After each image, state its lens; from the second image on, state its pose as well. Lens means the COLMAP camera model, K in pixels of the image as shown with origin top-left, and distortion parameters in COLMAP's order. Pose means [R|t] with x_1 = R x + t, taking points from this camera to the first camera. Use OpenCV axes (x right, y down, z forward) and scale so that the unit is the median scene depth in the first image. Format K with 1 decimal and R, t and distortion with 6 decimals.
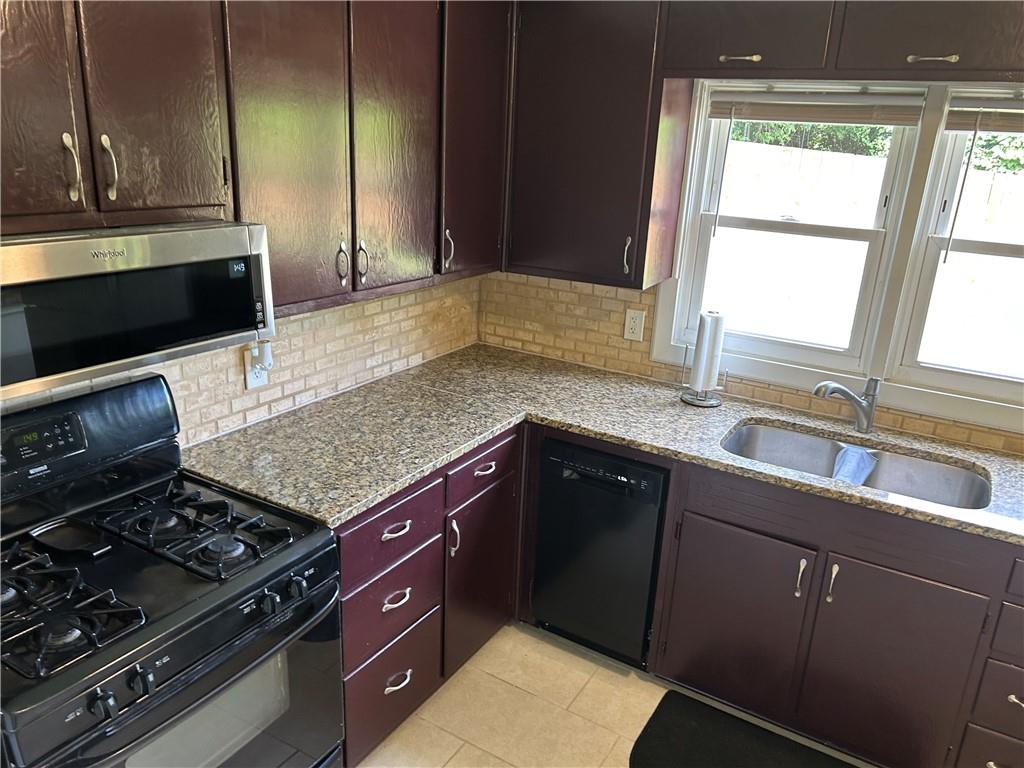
lens RADIAL K [[768.5, 0, 517.5], [0, 768.5, 384.1], [0, 0, 1]] dist [-0.000190, -0.005589]
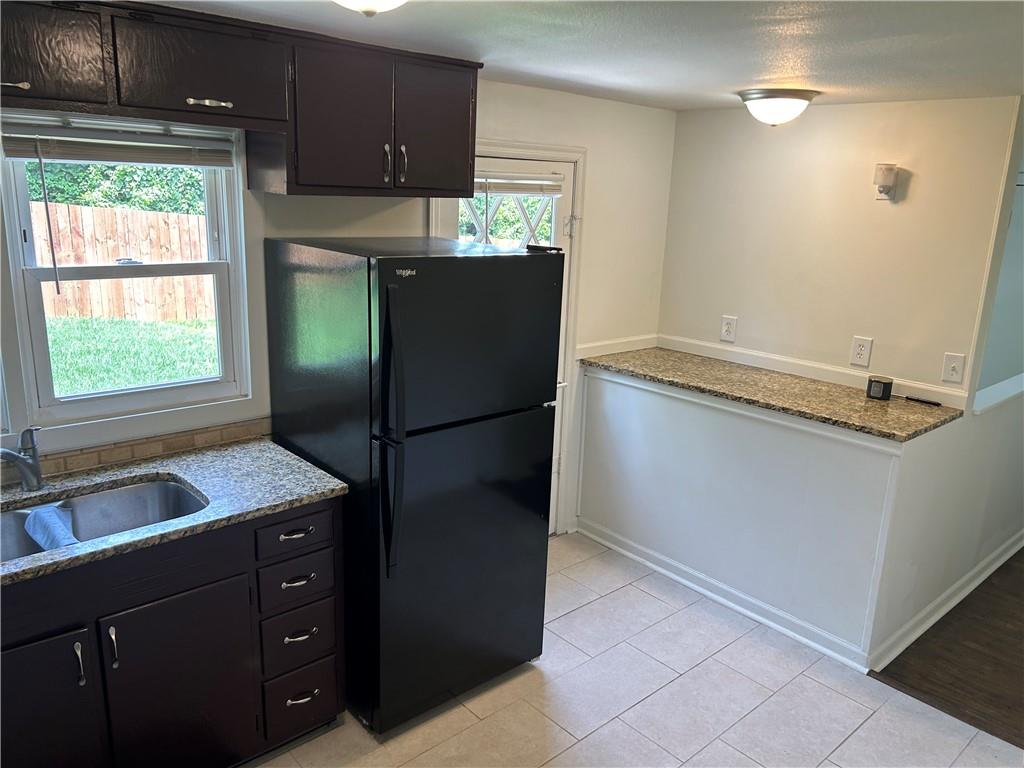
lens RADIAL K [[768.5, 0, 516.9], [0, 768.5, 386.1], [0, 0, 1]] dist [-0.000190, -0.005589]
pose [[0.308494, -0.269155, 0.912353, -0.172196], [0.282315, 0.941824, 0.182390, -0.059035], [-0.908367, 0.201305, 0.366533, 0.138436]]
